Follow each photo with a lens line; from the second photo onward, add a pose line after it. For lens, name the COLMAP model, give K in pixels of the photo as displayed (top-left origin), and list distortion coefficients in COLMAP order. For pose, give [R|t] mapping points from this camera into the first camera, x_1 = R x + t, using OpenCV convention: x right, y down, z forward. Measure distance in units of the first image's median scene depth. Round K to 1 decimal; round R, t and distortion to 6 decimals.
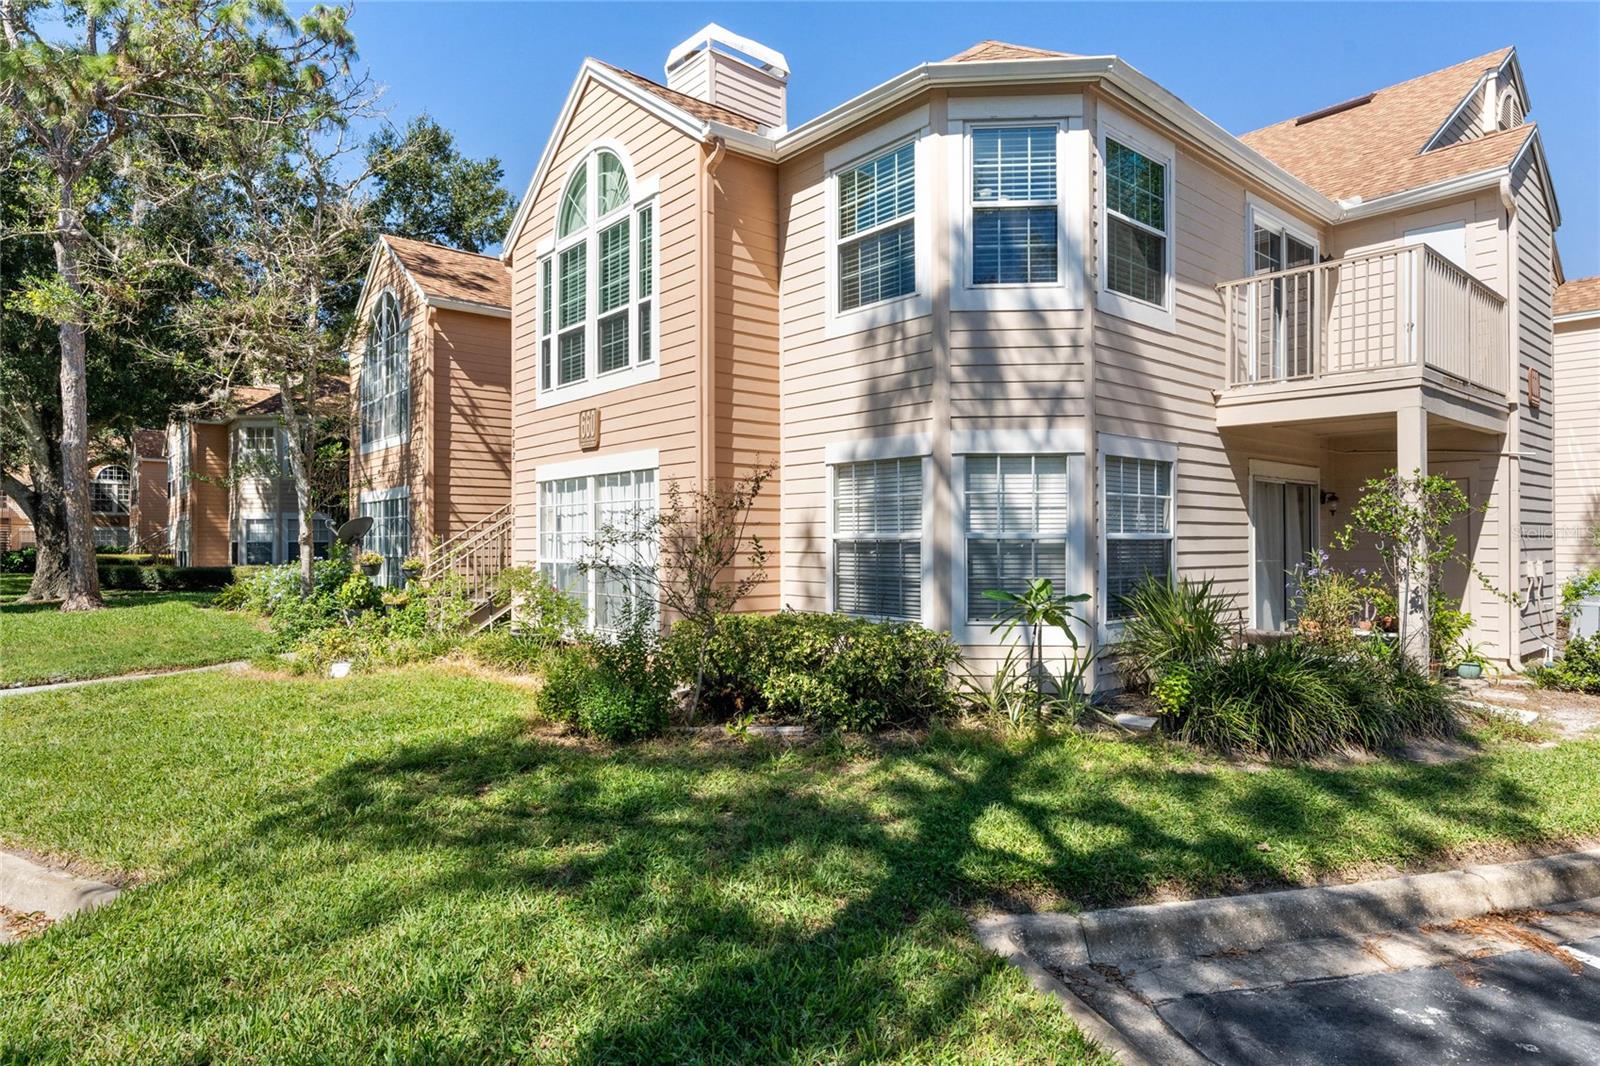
lens RADIAL K [[905.2, 0, 800.0], [0, 905.2, 533.0], [0, 0, 1]] dist [-0.004603, -0.000926]
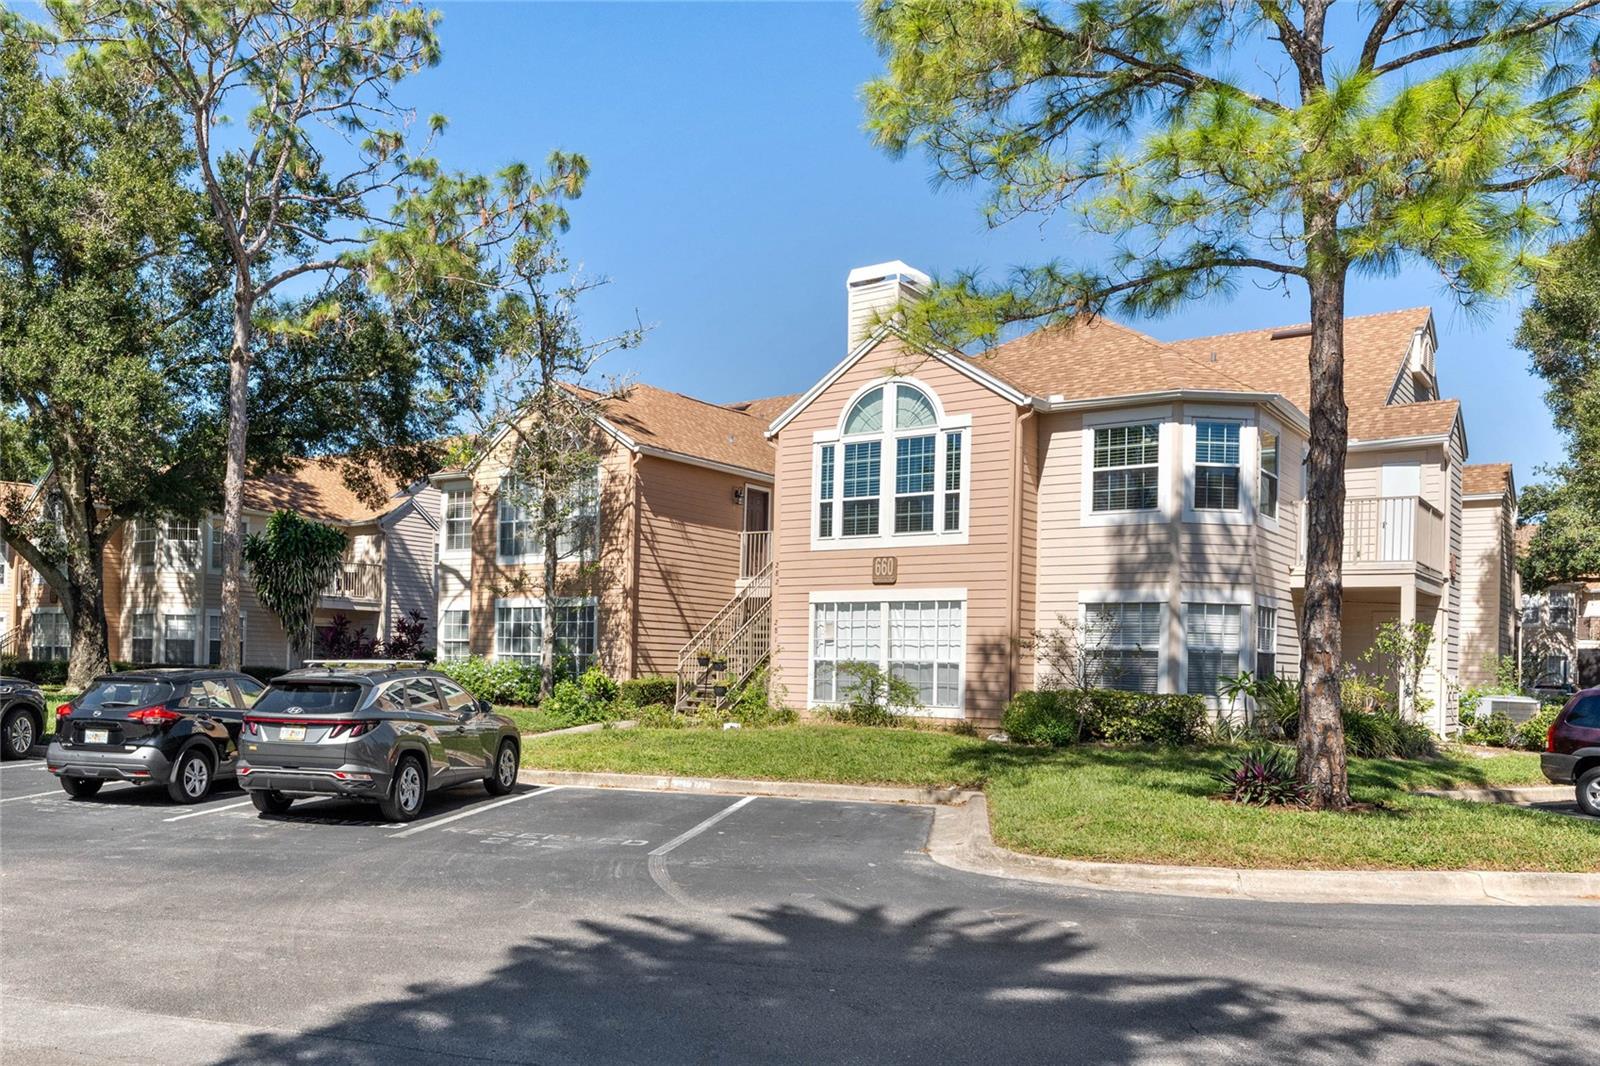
lens RADIAL K [[992.3, 0, 795.9], [0, 992.3, 648.1], [0, 0, 1]] dist [-0.001254, 0.001987]
pose [[0.988864, 0.028146, 0.146138, -0.707414], [-0.028061, 0.999603, -0.002647, 0.024206], [-0.146154, -0.001484, 0.989261, -0.677958]]
